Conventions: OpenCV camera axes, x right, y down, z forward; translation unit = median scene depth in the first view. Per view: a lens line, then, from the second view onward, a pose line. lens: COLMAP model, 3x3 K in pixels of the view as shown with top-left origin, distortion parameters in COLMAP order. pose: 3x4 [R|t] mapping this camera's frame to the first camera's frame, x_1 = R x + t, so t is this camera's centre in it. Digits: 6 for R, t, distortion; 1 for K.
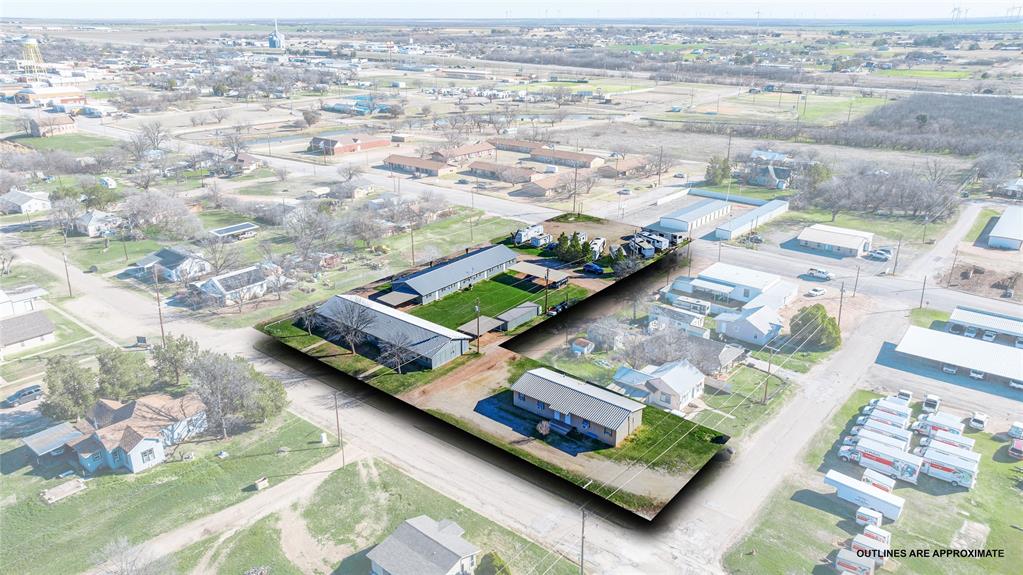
lens RADIAL K [[723.3, 0, 511.5], [0, 723.3, 287.5], [0, 0, 1]] dist [-0.014479, 0.000865]
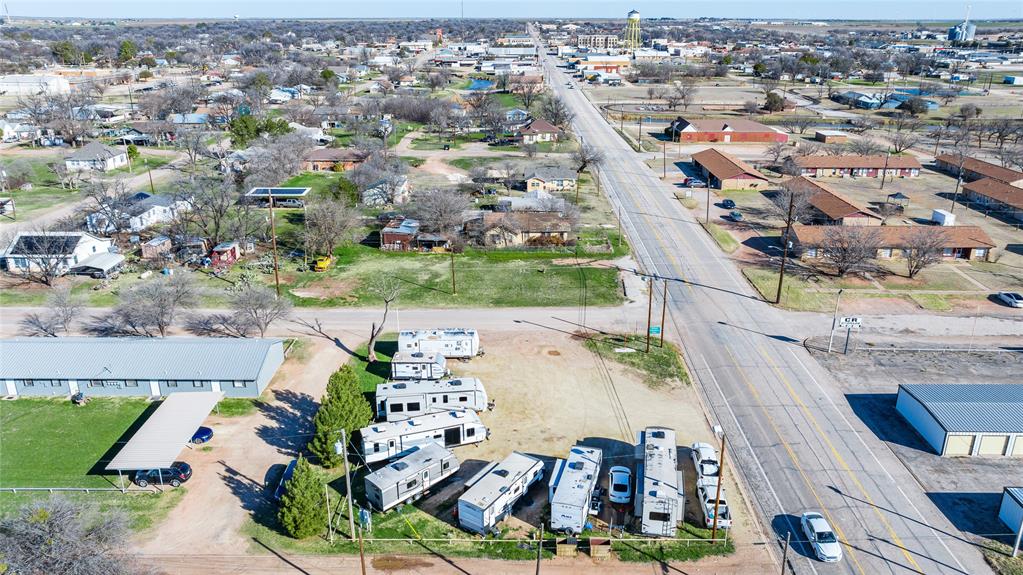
lens RADIAL K [[746.0, 0, 511.5], [0, 746.0, 287.5], [0, 0, 1]] dist [-0.007714, 0.001887]
pose [[0.626976, 0.269133, -0.731073, 0.259103], [-0.271296, 0.955118, 0.118946, -0.101952], [0.730273, 0.123761, 0.671851, 0.461457]]
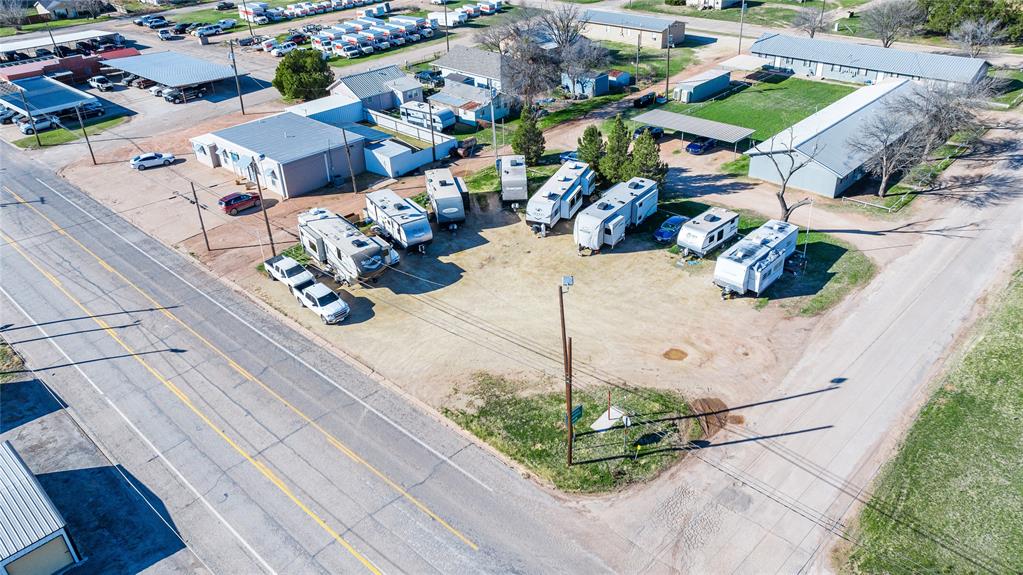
lens RADIAL K [[746.0, 0, 511.5], [0, 746.0, 287.5], [0, 0, 1]] dist [-0.007714, 0.001887]
pose [[-0.996820, -0.009157, 0.079154, 0.066404], [0.055733, 0.629838, 0.774725, -0.199216], [-0.056948, 0.776673, -0.627325, 0.804647]]
